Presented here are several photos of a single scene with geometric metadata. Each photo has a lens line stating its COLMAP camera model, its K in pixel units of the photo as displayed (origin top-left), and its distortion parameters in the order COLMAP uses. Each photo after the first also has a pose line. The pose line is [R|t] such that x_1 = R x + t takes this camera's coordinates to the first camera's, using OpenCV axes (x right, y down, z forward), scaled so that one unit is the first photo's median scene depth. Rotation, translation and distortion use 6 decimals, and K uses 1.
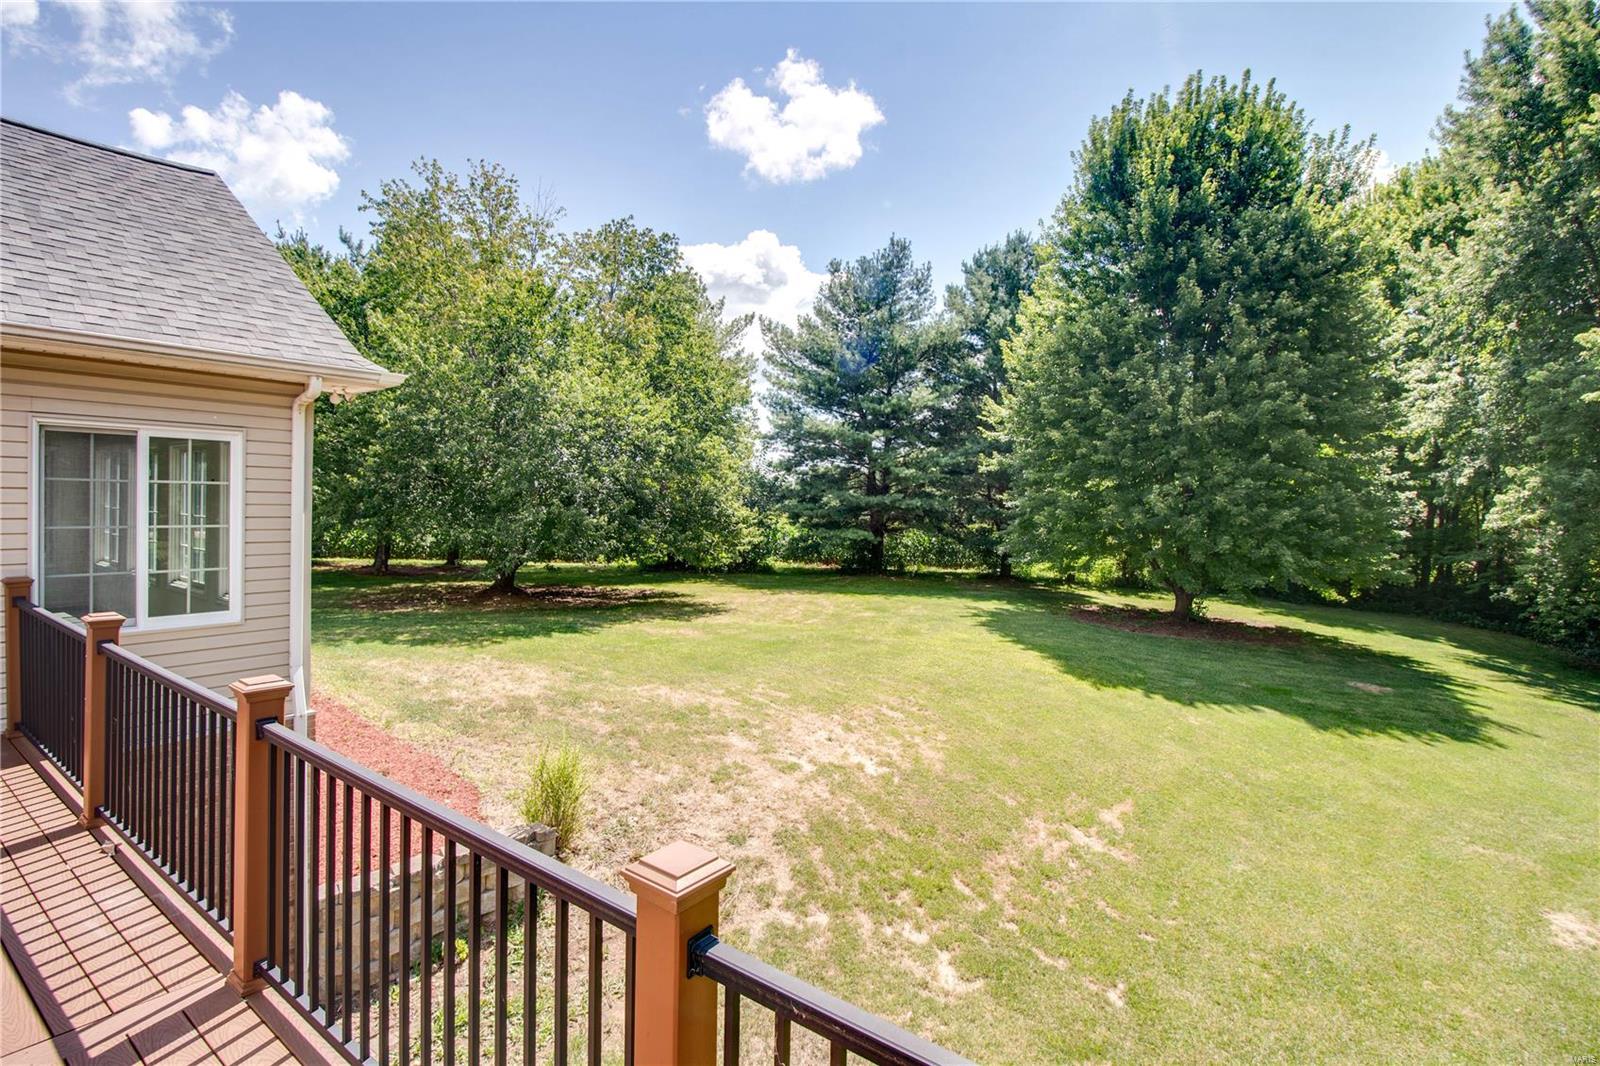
lens RADIAL K [[783.4, 0, 799.9], [0, 783.4, 513.7], [0, 0, 1]] dist [0.003874, -0.017135]
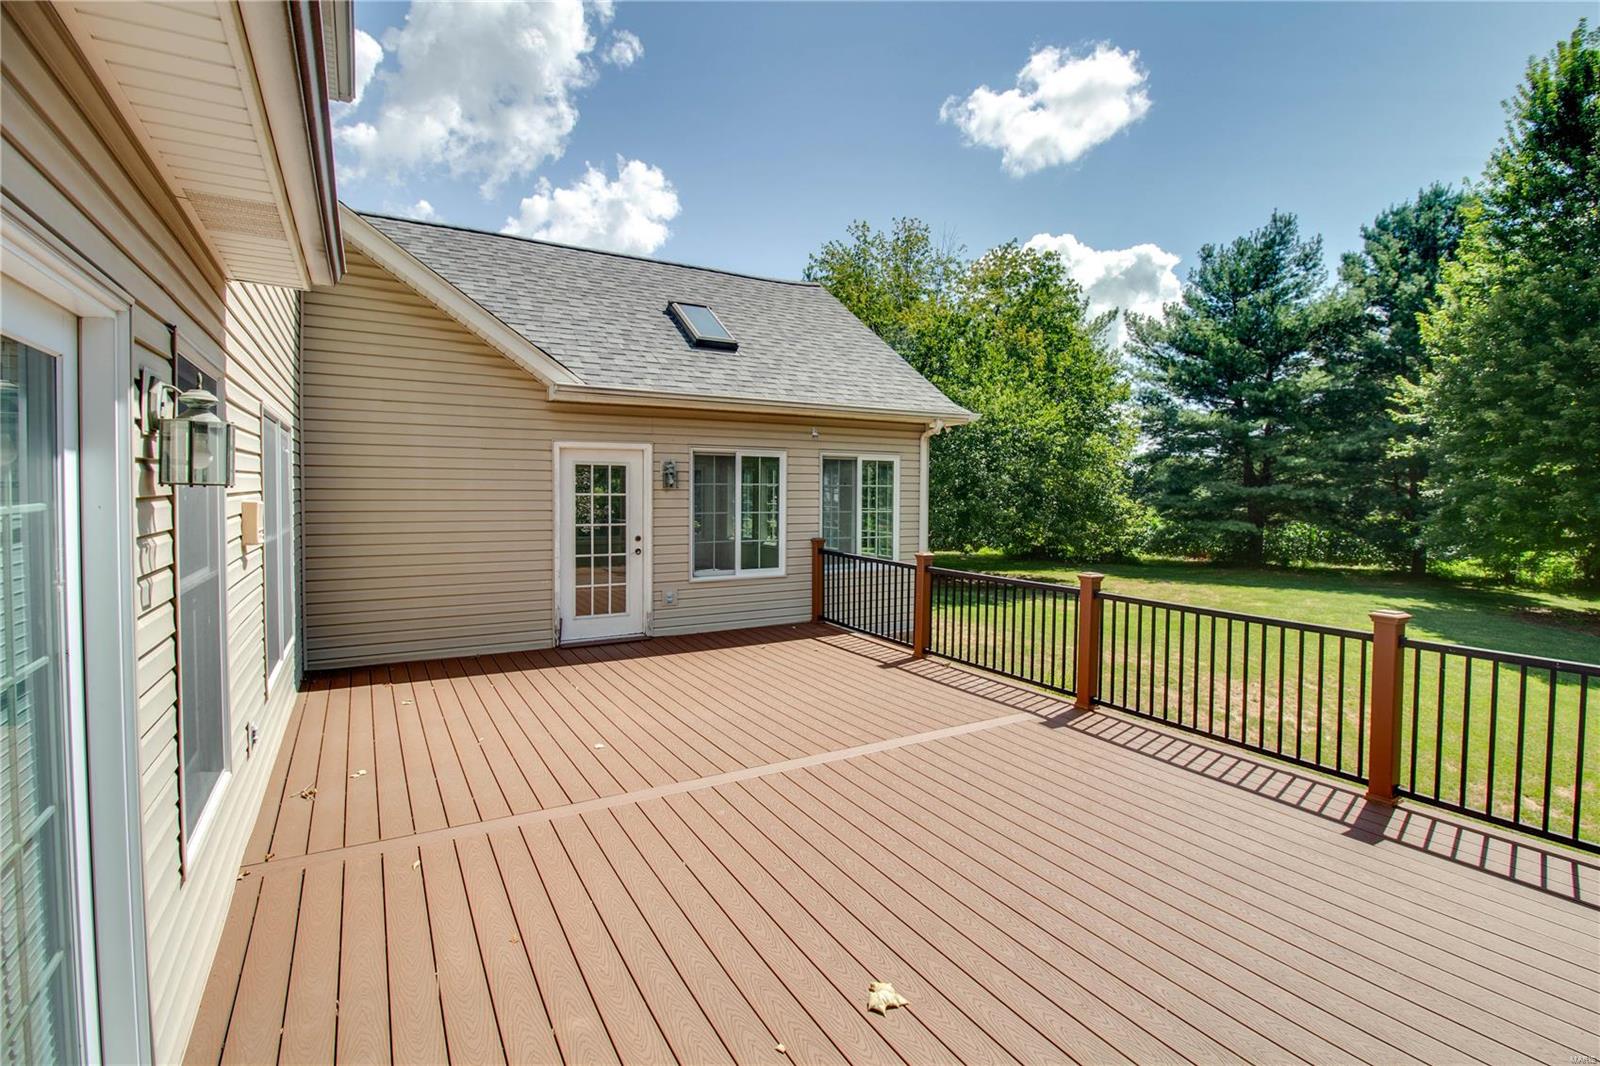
lens RADIAL K [[783.4, 0, 799.9], [0, 783.4, 513.7], [0, 0, 1]] dist [0.003874, -0.017135]
pose [[0.919380, -0.004106, -0.393349, -0.043601], [0.006937, 0.999959, 0.005775, 0.001632], [0.393310, -0.008038, 0.919371, -0.110241]]
